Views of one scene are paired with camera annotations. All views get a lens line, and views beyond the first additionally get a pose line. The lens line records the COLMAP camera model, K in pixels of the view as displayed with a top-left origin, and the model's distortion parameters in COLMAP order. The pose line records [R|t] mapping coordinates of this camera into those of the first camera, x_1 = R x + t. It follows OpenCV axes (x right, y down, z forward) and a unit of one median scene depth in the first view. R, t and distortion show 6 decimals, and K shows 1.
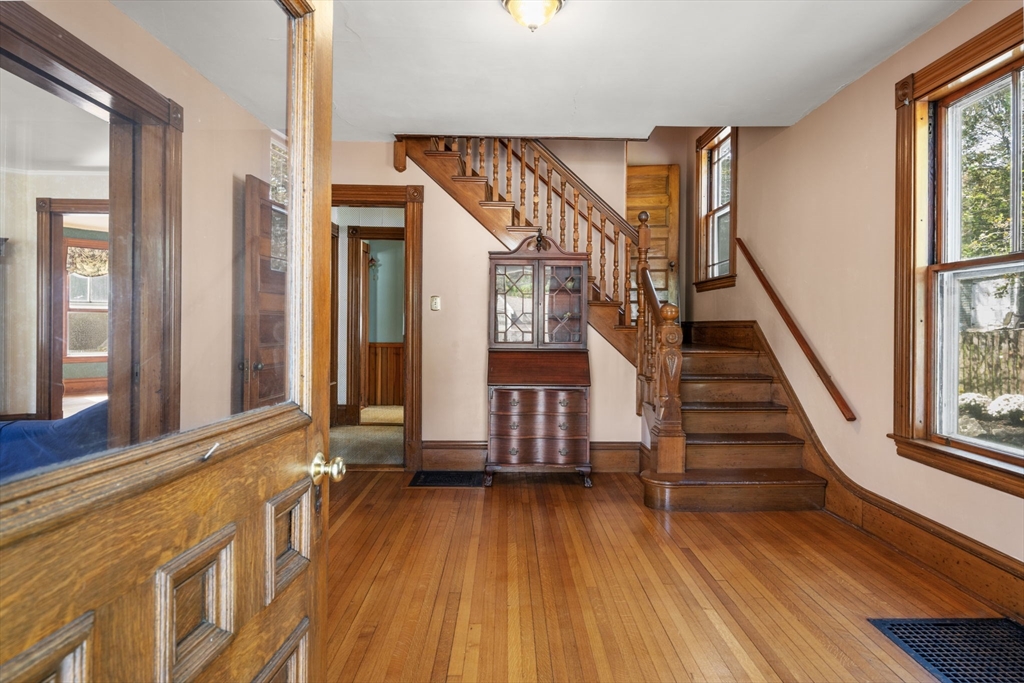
lens RADIAL K [[591.8, 0, 517.0], [0, 591.8, 327.8], [0, 0, 1]] dist [-0.002161, -0.000368]
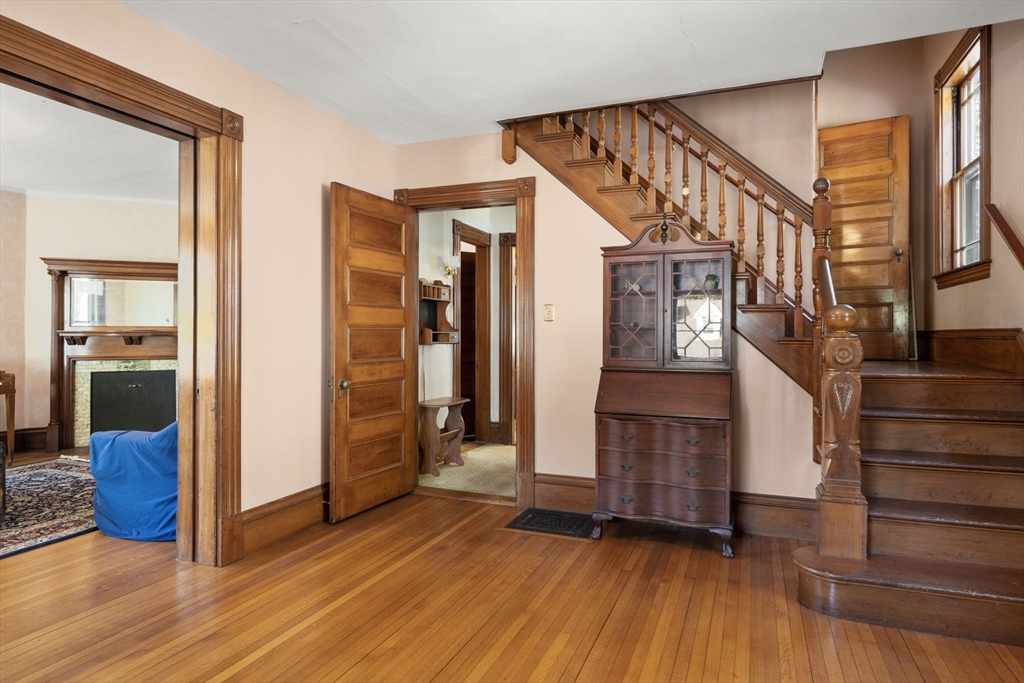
lens RADIAL K [[588.0, 0, 520.7], [0, 588.0, 337.0], [0, 0, 1]] dist [-0.002081, -0.002017]
pose [[0.920159, -0.006766, -0.391486, 0.157309], [0.005370, 0.999975, -0.004661, -0.002969], [0.391507, 0.002187, 0.920172, 0.205043]]
